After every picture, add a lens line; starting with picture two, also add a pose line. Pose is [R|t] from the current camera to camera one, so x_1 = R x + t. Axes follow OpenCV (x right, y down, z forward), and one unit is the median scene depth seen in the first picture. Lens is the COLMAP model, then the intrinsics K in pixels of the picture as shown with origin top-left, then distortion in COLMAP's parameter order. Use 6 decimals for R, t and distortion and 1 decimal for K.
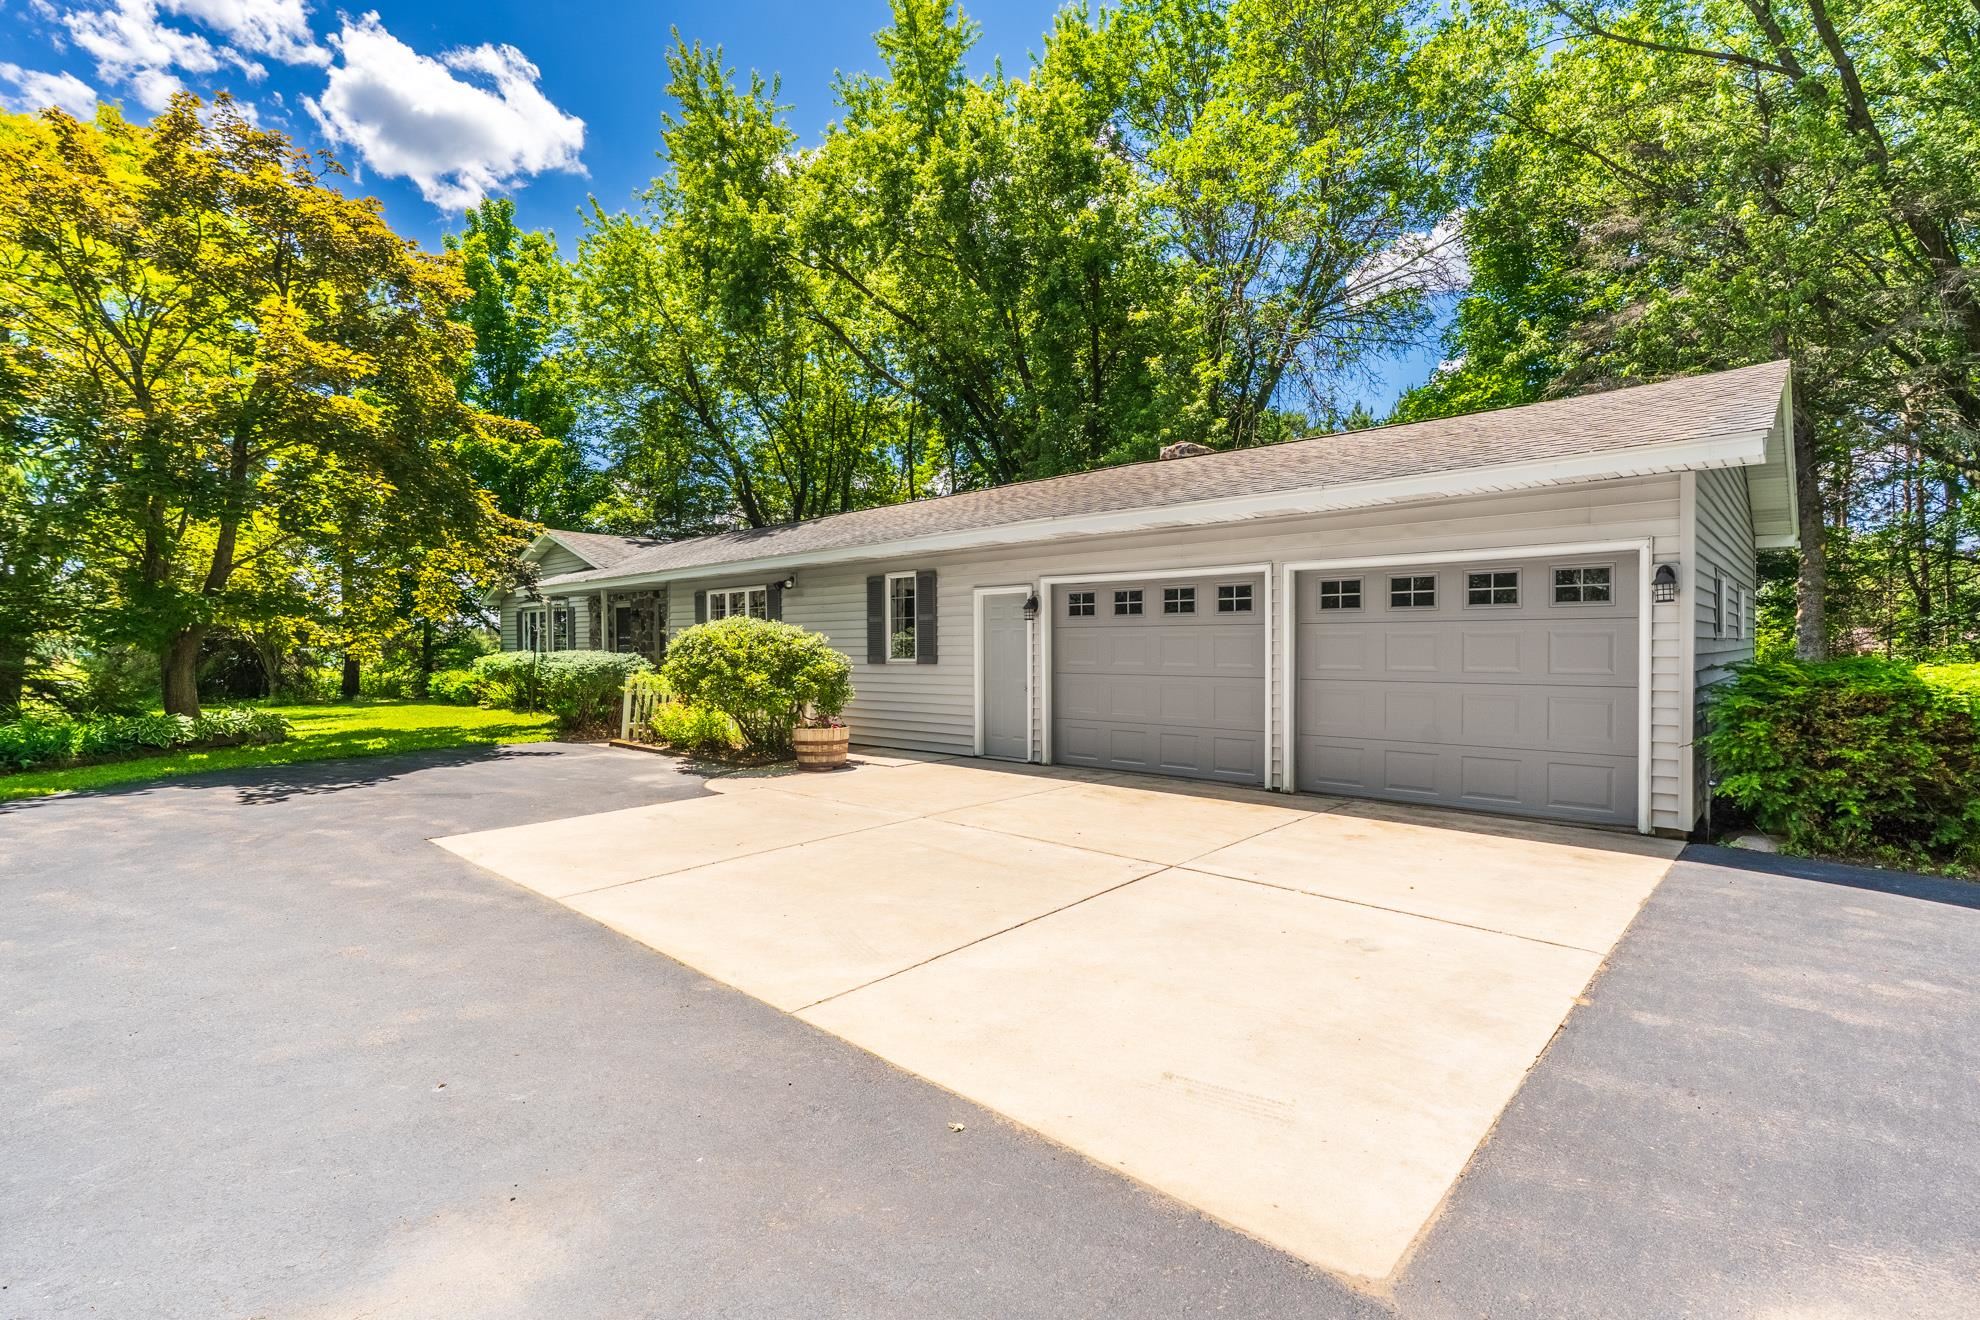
lens RADIAL K [[900.0, 0, 979.5], [0, 900.0, 649.4], [0, 0, 1]] dist [-0.023355, -0.000160]
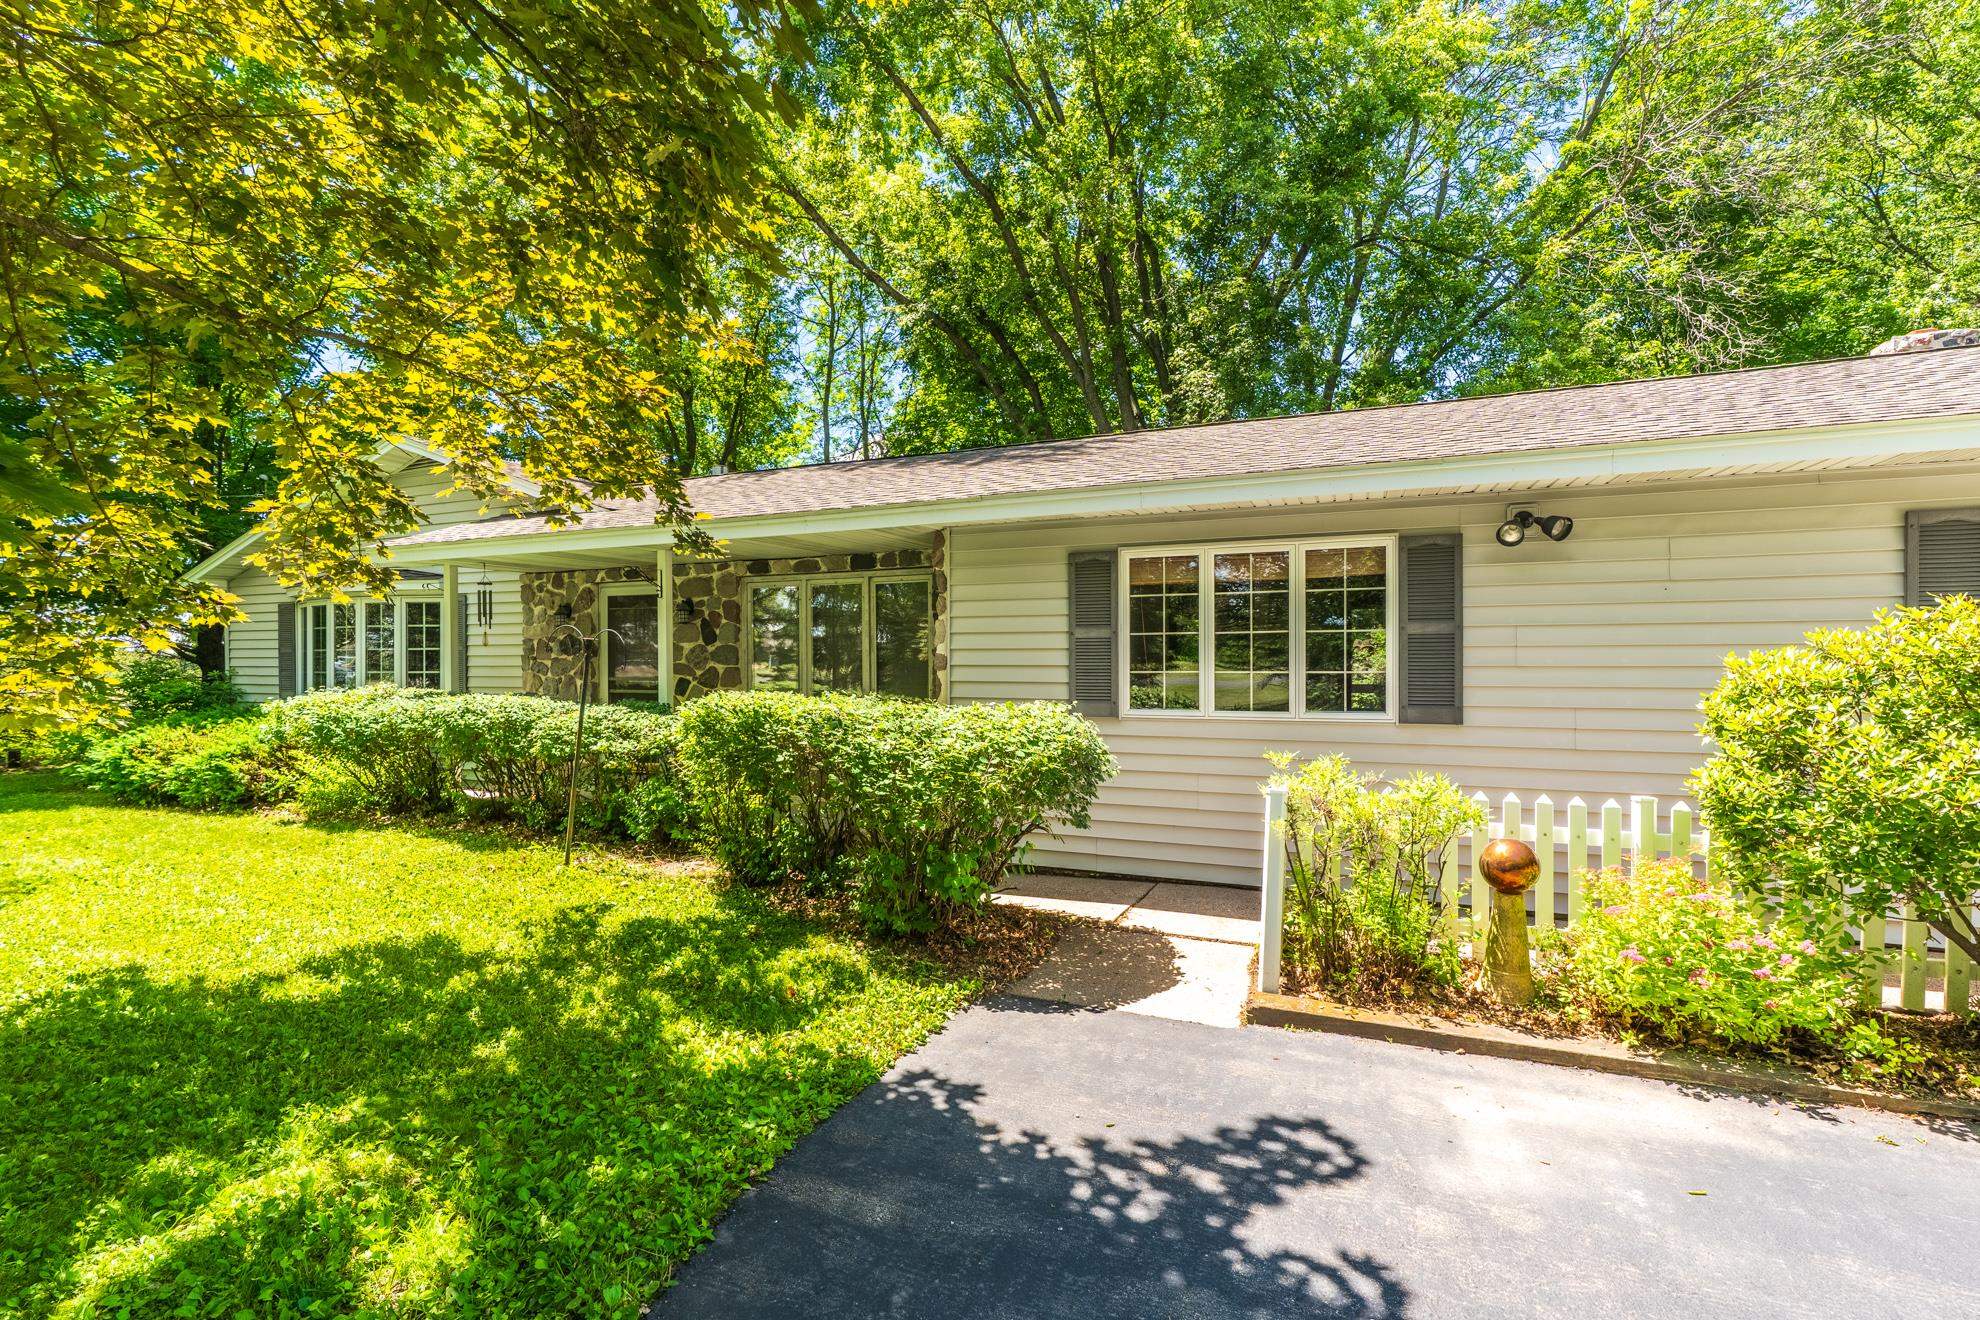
lens RADIAL K [[1092.9, 0, 990.0], [0, 1092.9, 660.0], [0, 0, 1]] dist [-0.000084, -0.000054]
pose [[0.962540, 0.017994, 0.270541, -0.479529], [-0.010348, 0.999506, -0.029663, 0.001940], [-0.270941, 0.025752, 0.962251, 0.513960]]
